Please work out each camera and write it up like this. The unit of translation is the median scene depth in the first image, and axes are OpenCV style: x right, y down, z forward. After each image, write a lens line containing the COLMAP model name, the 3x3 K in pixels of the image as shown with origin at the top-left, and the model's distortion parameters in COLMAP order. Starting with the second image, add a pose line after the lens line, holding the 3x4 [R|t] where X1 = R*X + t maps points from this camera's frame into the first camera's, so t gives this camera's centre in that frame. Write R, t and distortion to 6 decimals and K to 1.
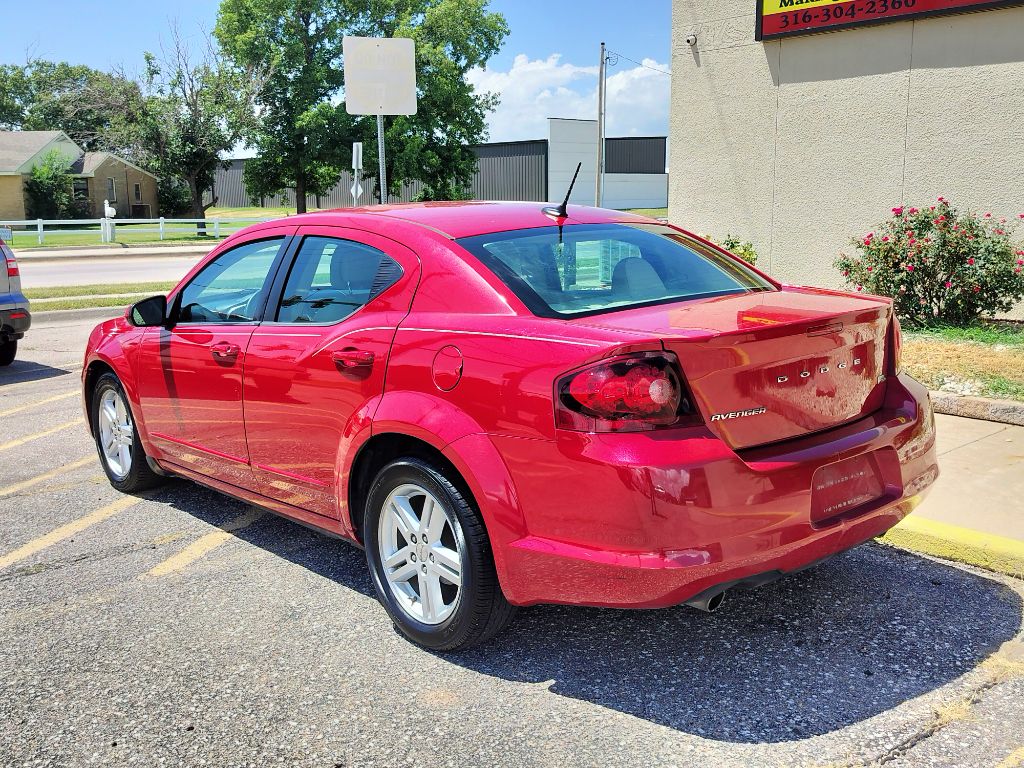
lens RADIAL K [[1022.0, 0, 511.5], [0, 1022.0, 384.2], [0, 0, 1]] dist [0.106550, -0.201150]
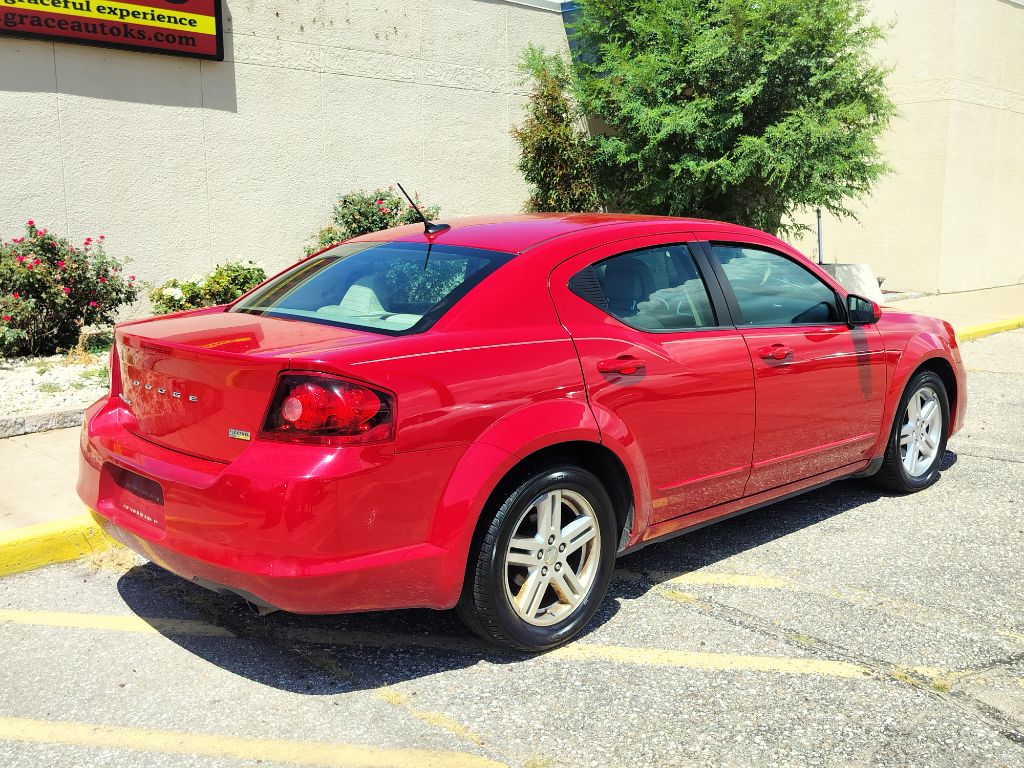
lens RADIAL K [[1025.8, 0, 512.7], [0, 1025.8, 372.2], [0, 0, 1]] dist [0.081166, -0.134527]
pose [[-0.078323, -0.137594, 0.987387, -0.172273], [0.185827, 0.971056, 0.150059, -0.028941], [-0.979456, 0.195236, -0.050488, 0.175673]]
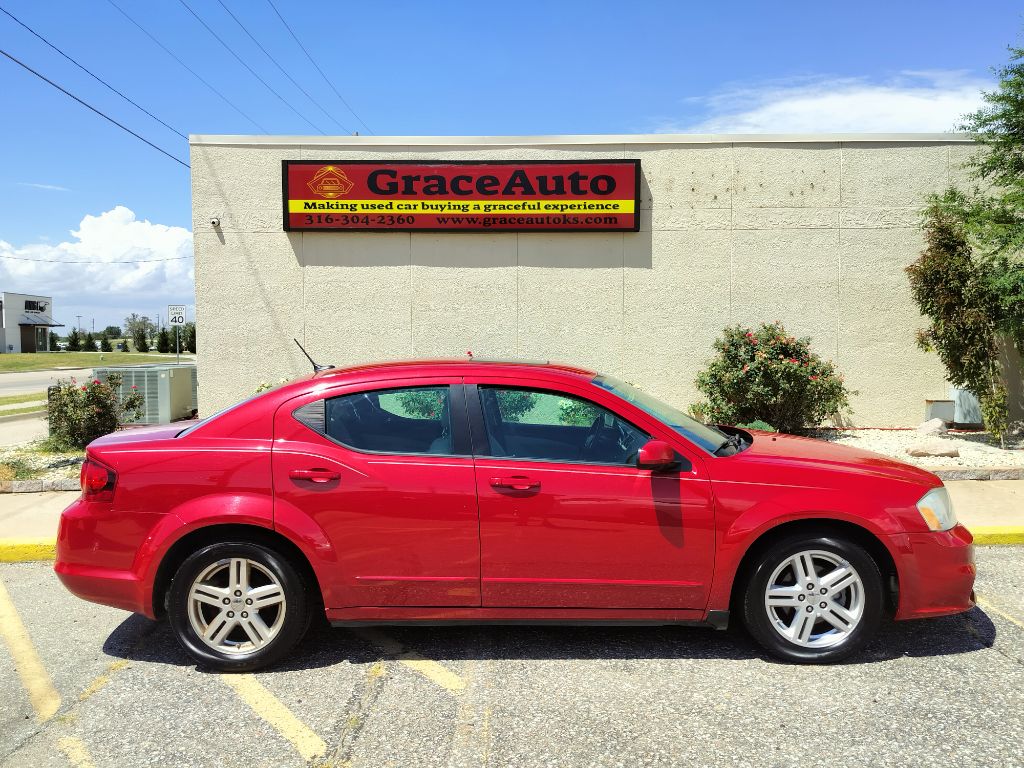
lens RADIAL K [[861.4, 0, 506.3], [0, 861.4, 384.2], [0, 0, 1]] dist [0.112894, -0.189539]
pose [[0.649291, -0.029821, 0.759955, -0.141735], [0.133988, 0.988087, -0.075704, -0.008514], [-0.748644, 0.150979, 0.645552, 0.042946]]
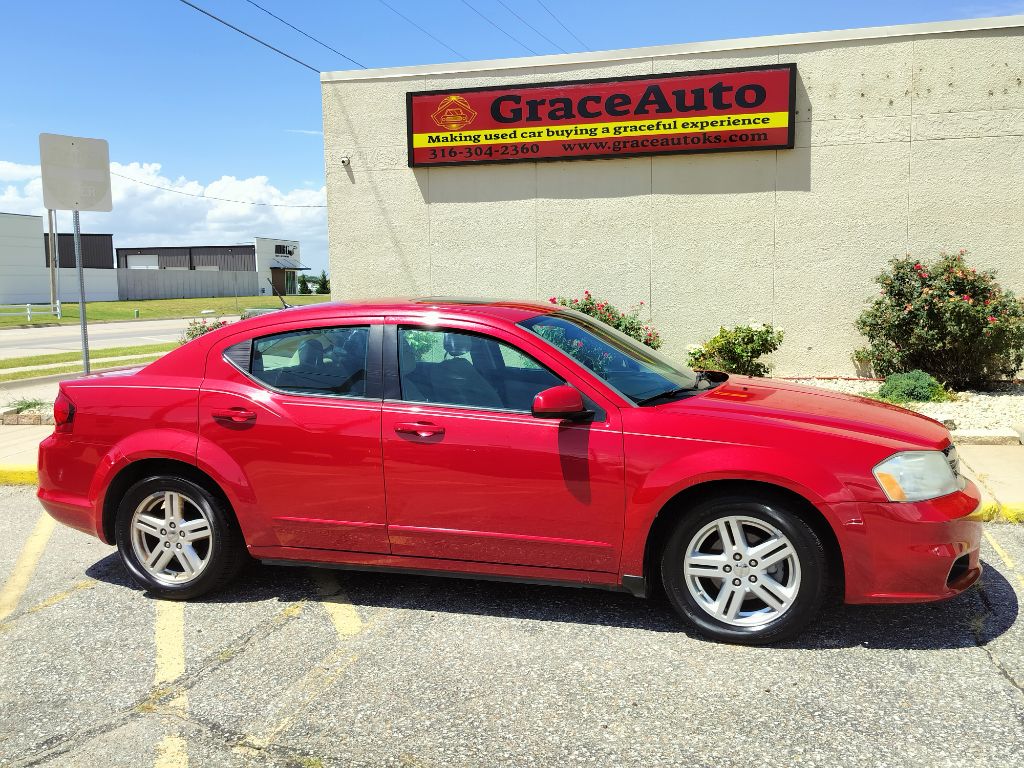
lens RADIAL K [[926.2, 0, 509.9], [0, 926.2, 383.7], [0, 0, 1]] dist [0.091425, -0.159532]
pose [[0.832125, -0.060757, 0.551250, -0.102310], [0.104917, 0.993278, -0.048898, -0.001673], [-0.544573, 0.098525, 0.832906, 0.008563]]
